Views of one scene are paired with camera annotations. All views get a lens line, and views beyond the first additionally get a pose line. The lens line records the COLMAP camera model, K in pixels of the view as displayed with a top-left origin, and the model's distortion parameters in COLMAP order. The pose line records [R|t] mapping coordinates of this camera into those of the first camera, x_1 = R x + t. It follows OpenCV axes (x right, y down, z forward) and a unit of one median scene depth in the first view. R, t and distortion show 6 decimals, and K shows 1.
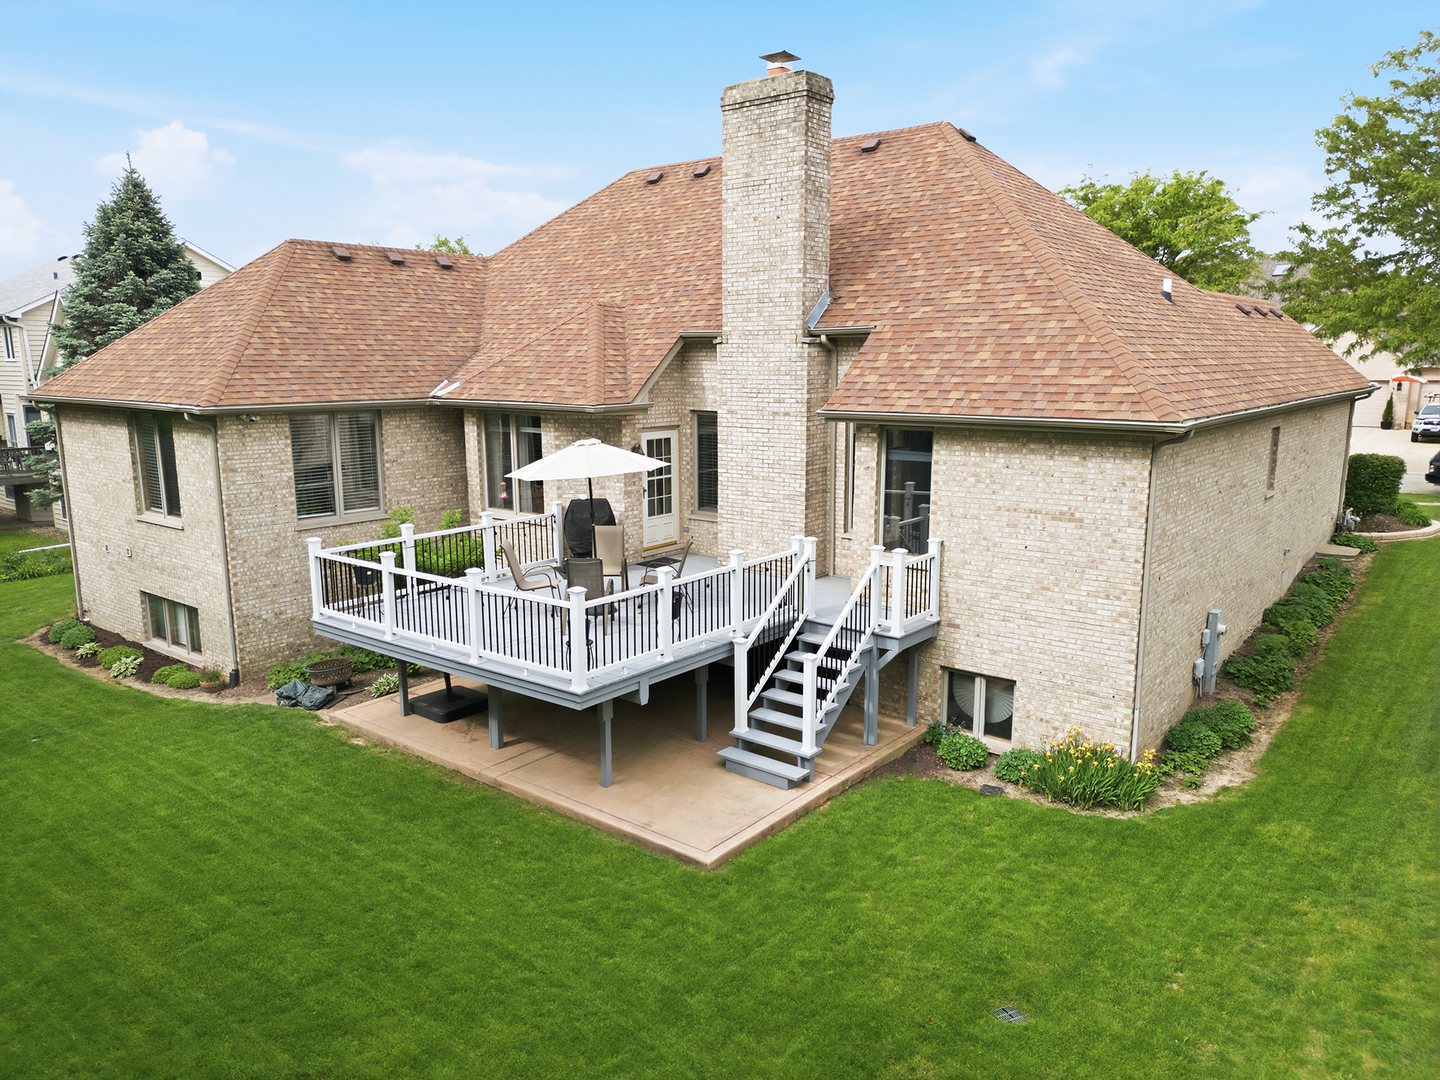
lens RADIAL K [[1003.6, 0, 712.9], [0, 1003.6, 543.7], [0, 0, 1]] dist [0.112090, -0.123639]
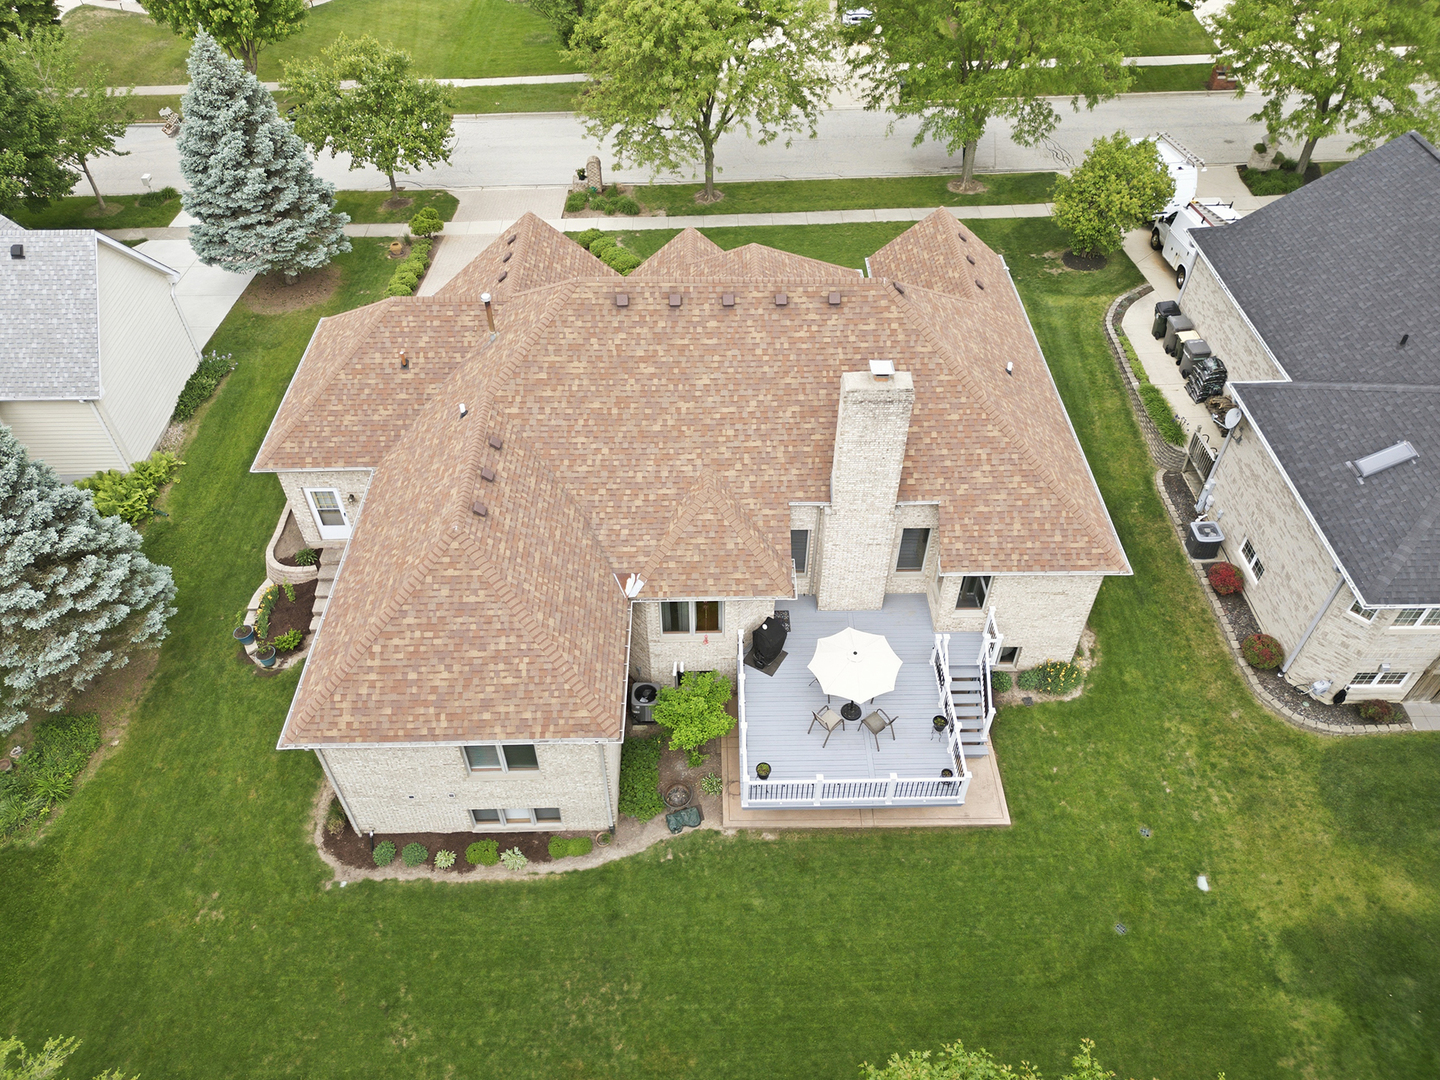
lens RADIAL K [[1003.6, 0, 712.9], [0, 1003.6, 543.7], [0, 0, 1]] dist [0.112090, -0.123639]
pose [[0.767552, -0.450560, 0.455917, -1.026511], [0.118363, 0.798669, 0.590016, -1.313101], [-0.629964, -0.398904, 0.666349, 0.074207]]
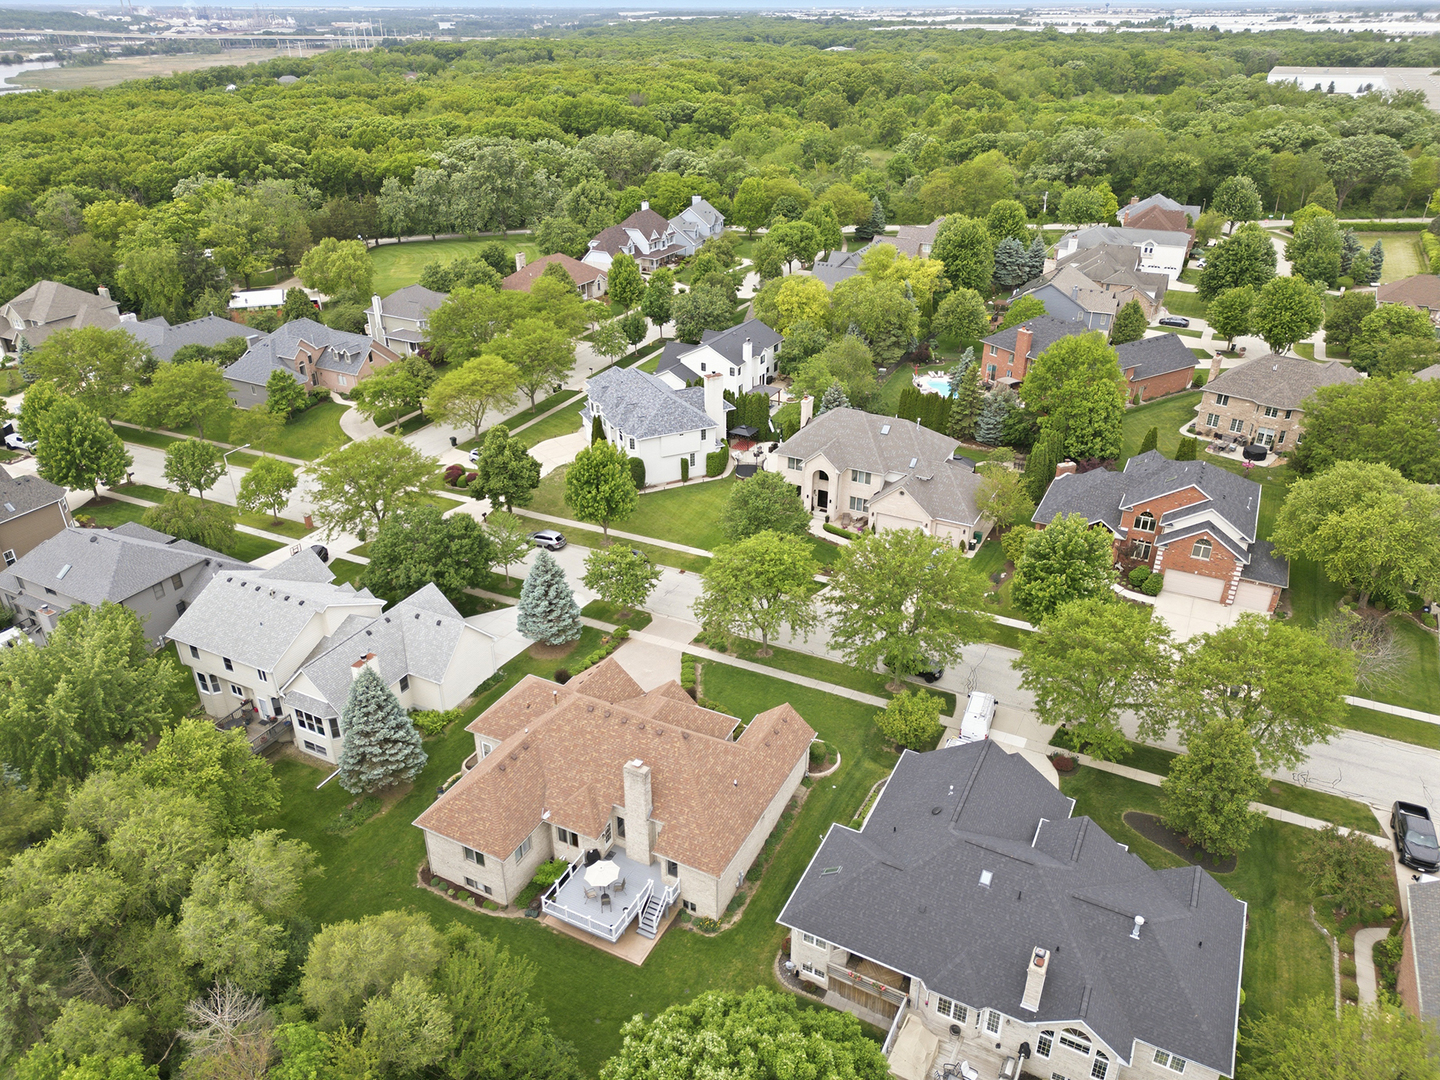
lens RADIAL K [[1003.6, 0, 712.9], [0, 1003.6, 543.7], [0, 0, 1]] dist [0.112090, -0.123639]
pose [[0.979736, -0.089811, 0.179027, -0.322259], [0.033669, 0.954963, 0.294810, -2.812778], [-0.197442, -0.282808, 0.938635, -2.951853]]
